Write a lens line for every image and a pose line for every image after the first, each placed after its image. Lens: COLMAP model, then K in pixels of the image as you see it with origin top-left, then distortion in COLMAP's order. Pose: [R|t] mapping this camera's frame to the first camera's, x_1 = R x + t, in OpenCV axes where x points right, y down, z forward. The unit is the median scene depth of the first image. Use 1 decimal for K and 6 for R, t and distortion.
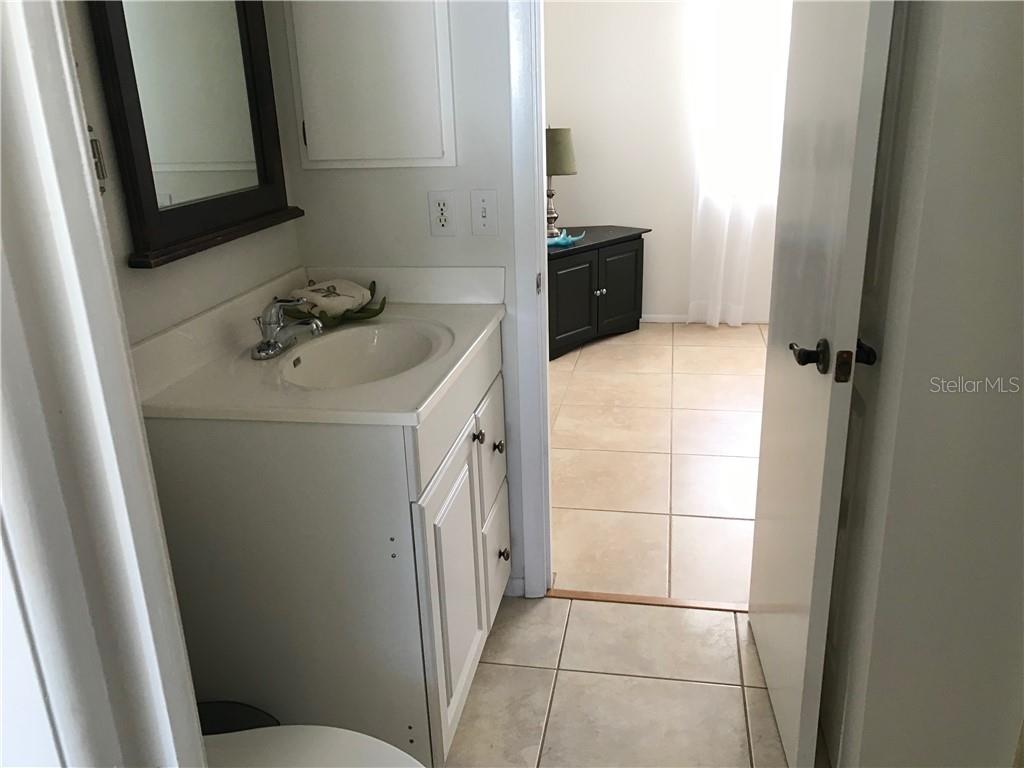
lens RADIAL K [[844.5, 0, 512.0], [0, 844.5, 384.0], [0, 0, 1]] dist [0.016291, -0.007005]
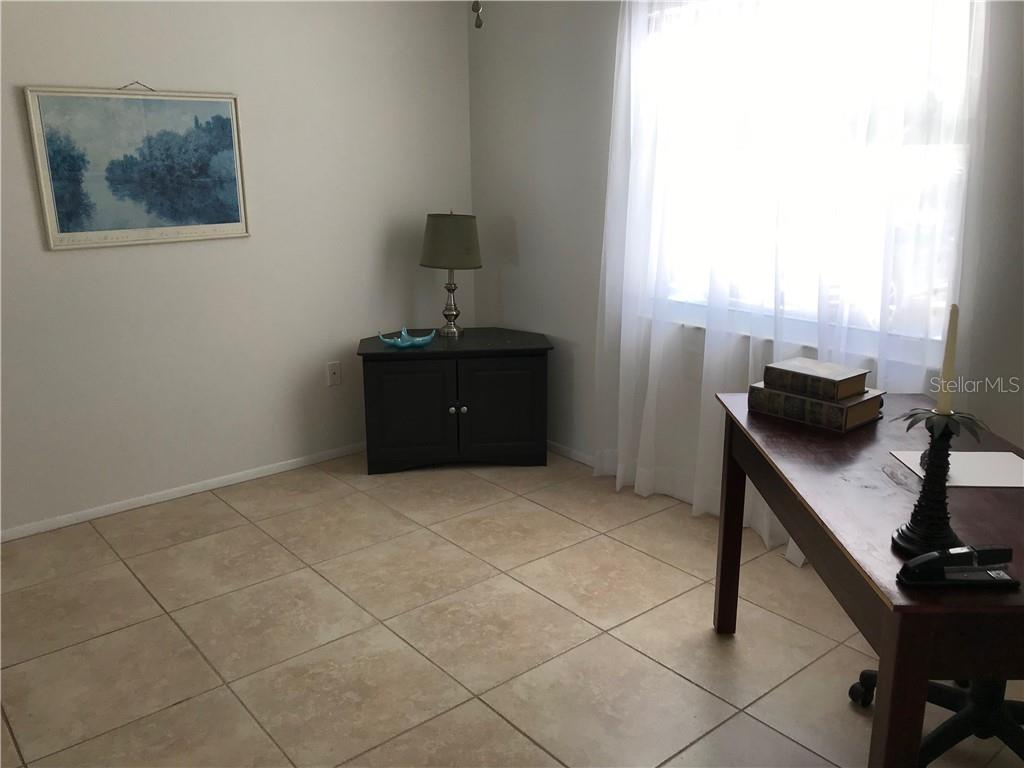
lens RADIAL K [[844.5, 0, 512.0], [0, 844.5, 384.0], [0, 0, 1]] dist [0.016291, -0.007005]
pose [[0.771412, 0.188976, -0.607628, 0.639206], [-0.223530, 0.974506, 0.019295, -0.159898], [0.595784, 0.120939, 0.793987, 0.362922]]
